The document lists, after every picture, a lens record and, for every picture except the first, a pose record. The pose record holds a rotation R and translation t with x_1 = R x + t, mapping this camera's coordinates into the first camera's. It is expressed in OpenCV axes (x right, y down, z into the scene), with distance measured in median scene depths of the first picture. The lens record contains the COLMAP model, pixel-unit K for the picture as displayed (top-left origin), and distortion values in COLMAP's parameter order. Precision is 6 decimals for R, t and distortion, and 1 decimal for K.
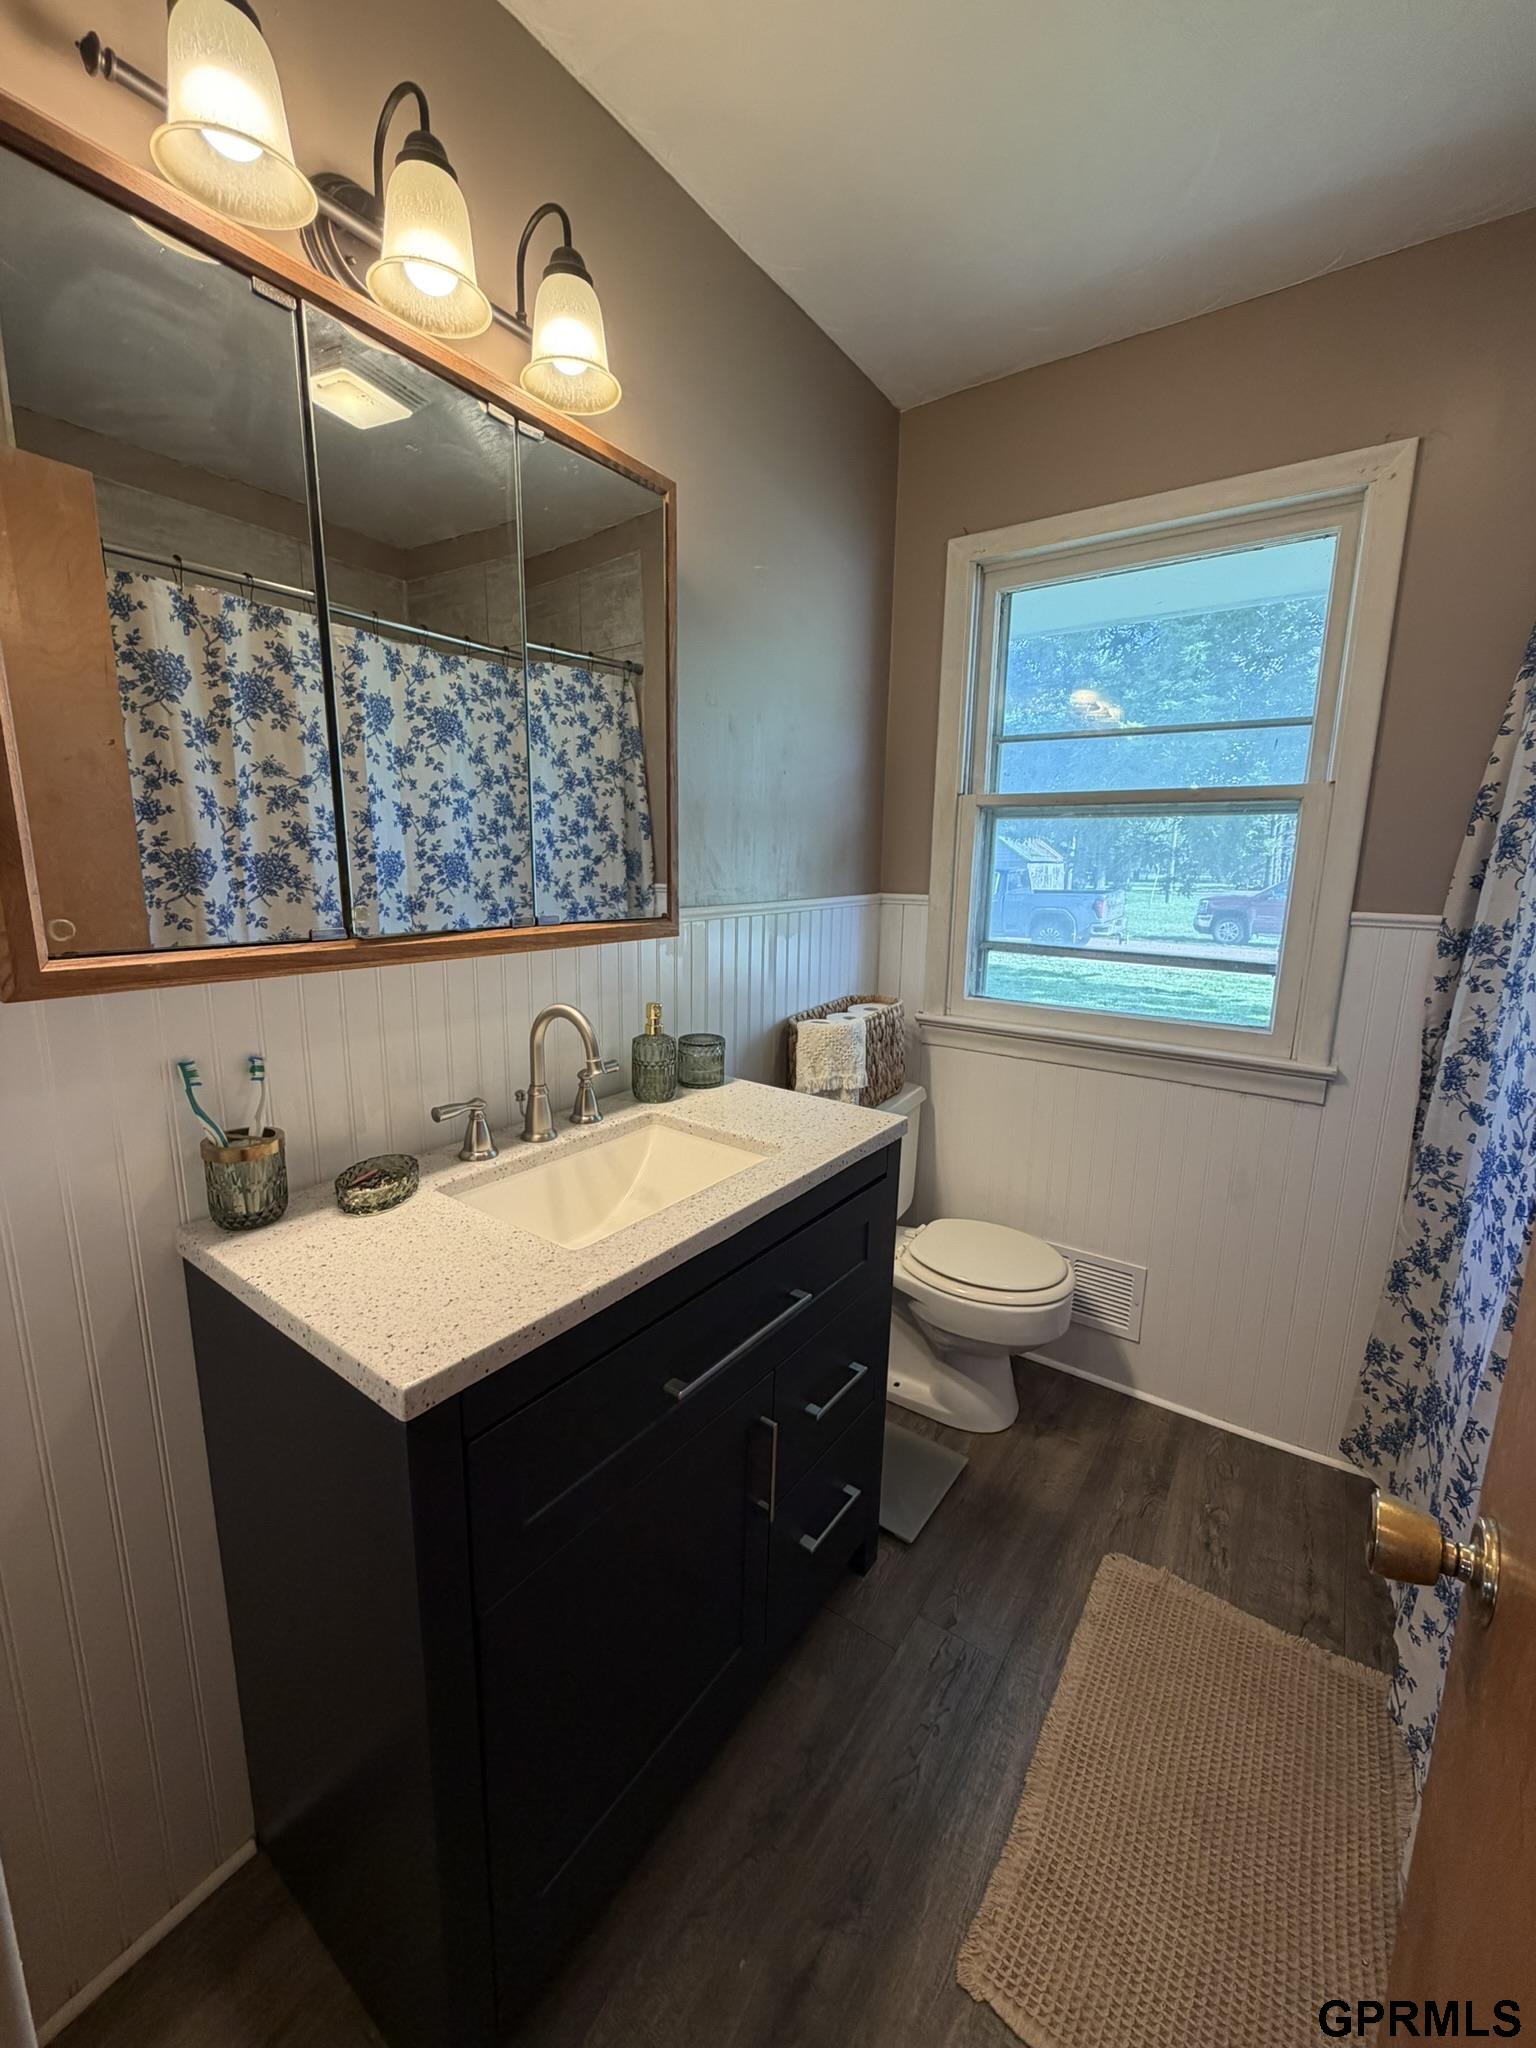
lens RADIAL K [[817.2, 0, 764.7], [0, 817.2, 1020.0], [0, 0, 1]] dist [0.003576, 0.000855]
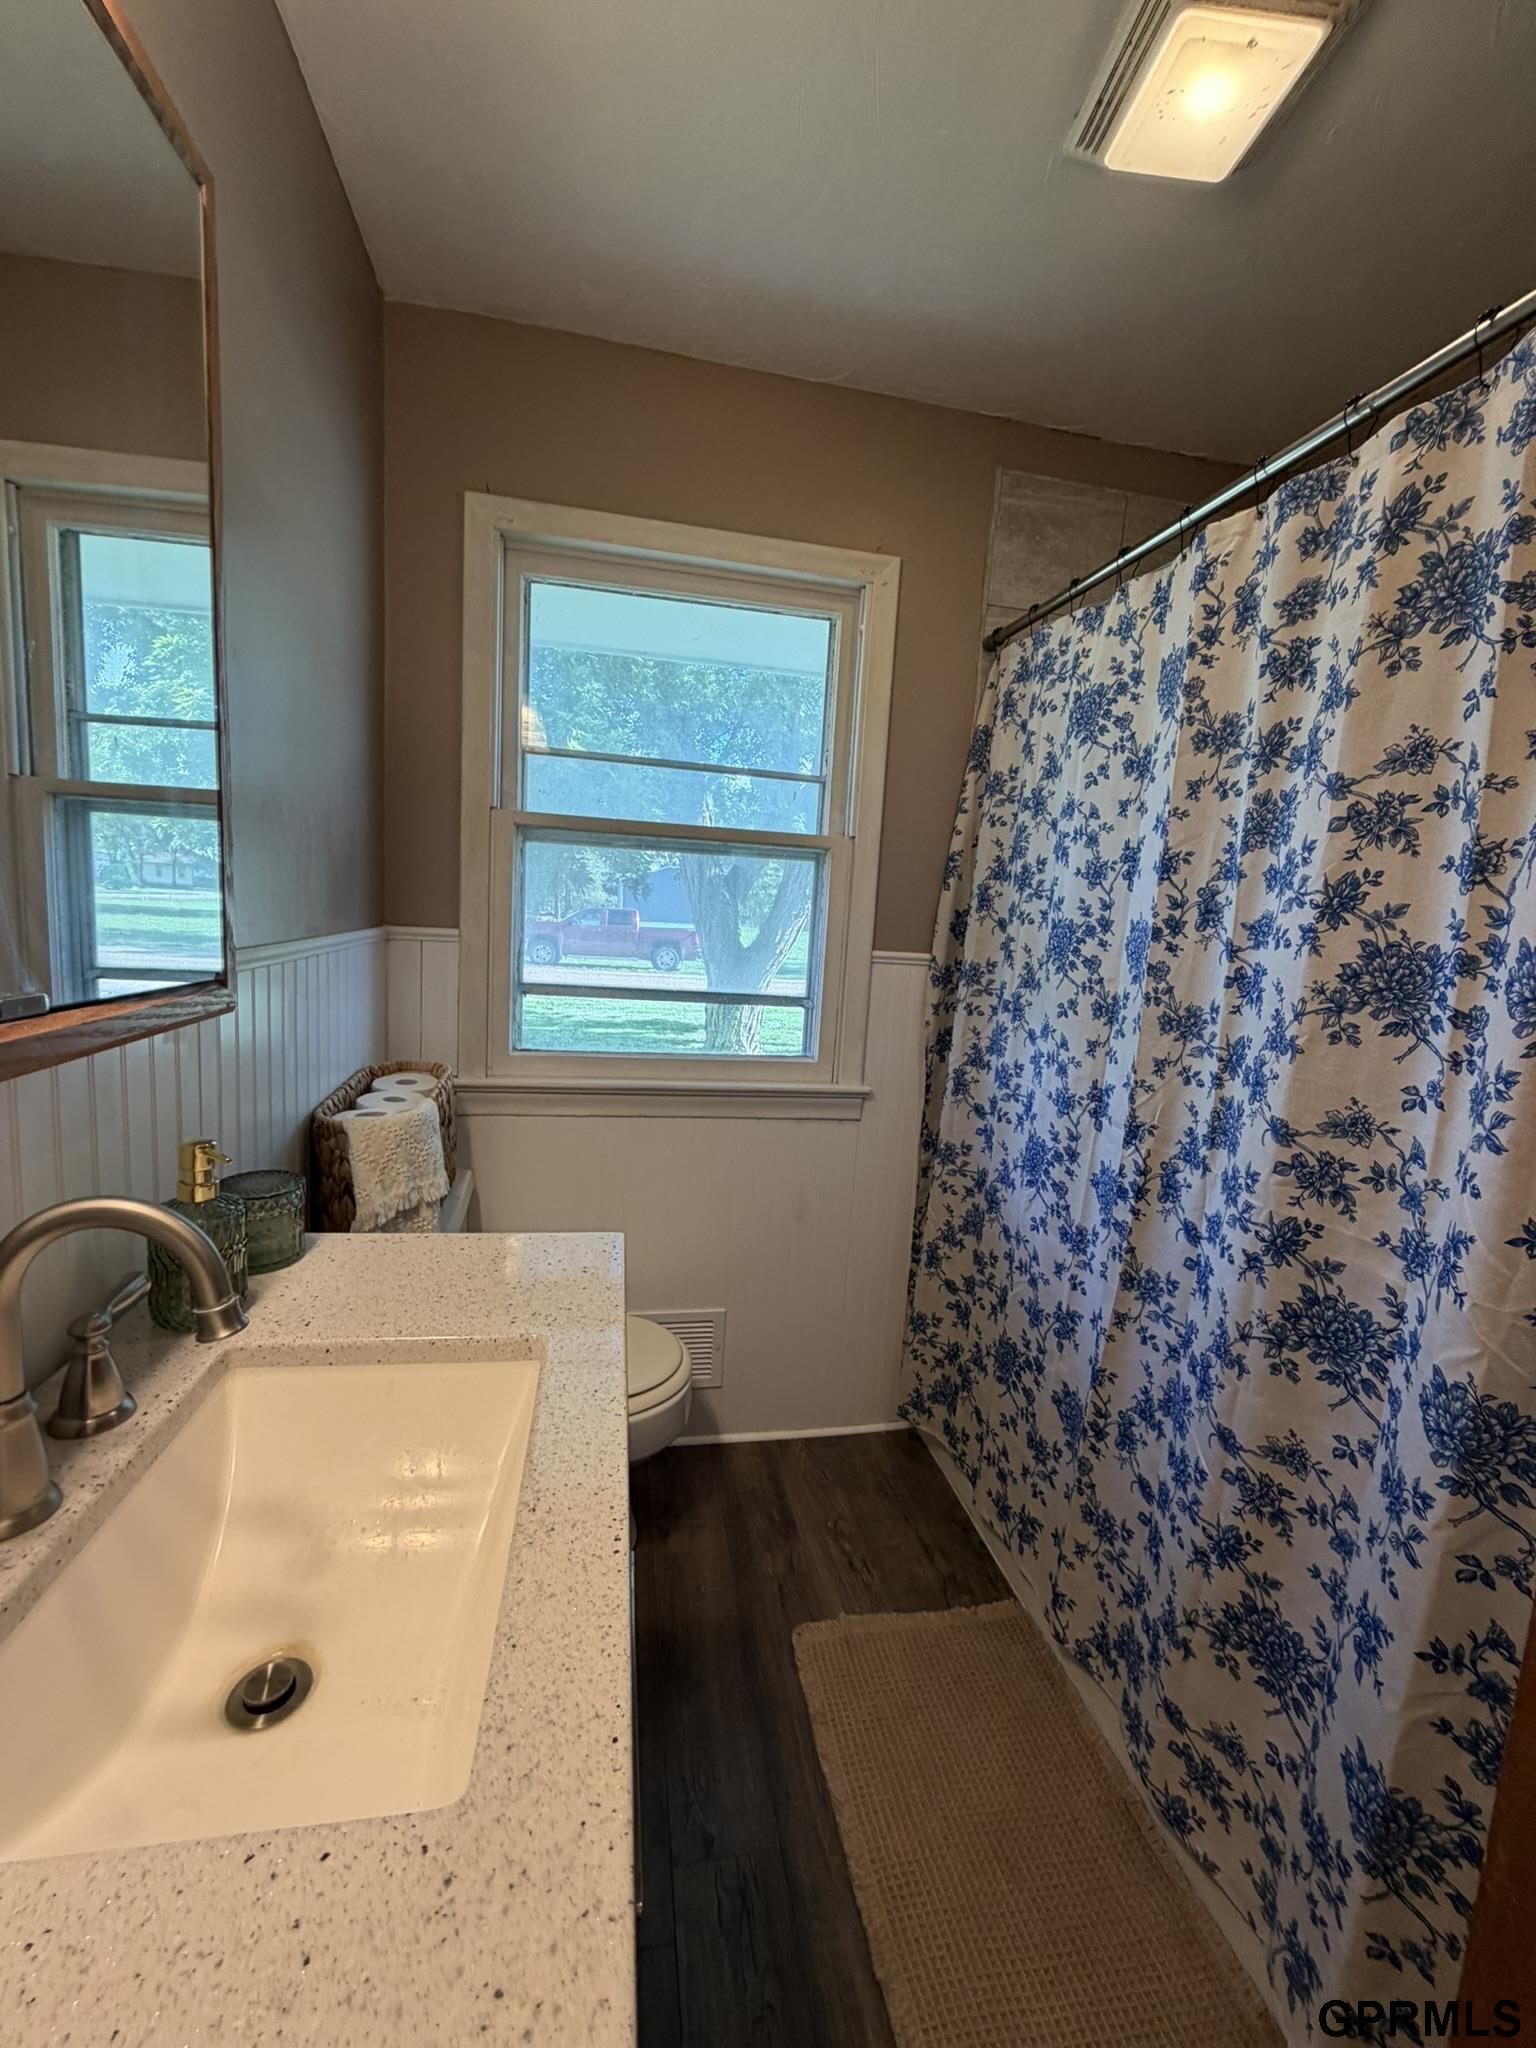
lens RADIAL K [[817.2, 0, 763.0], [0, 817.2, 1017.4], [0, 0, 1]] dist [0.003576, 0.000855]
pose [[0.695960, -0.069190, 0.714740, -0.223745], [0.089725, 0.995926, 0.009042, -0.063613], [-0.712453, 0.057837, 0.699332, 0.315552]]
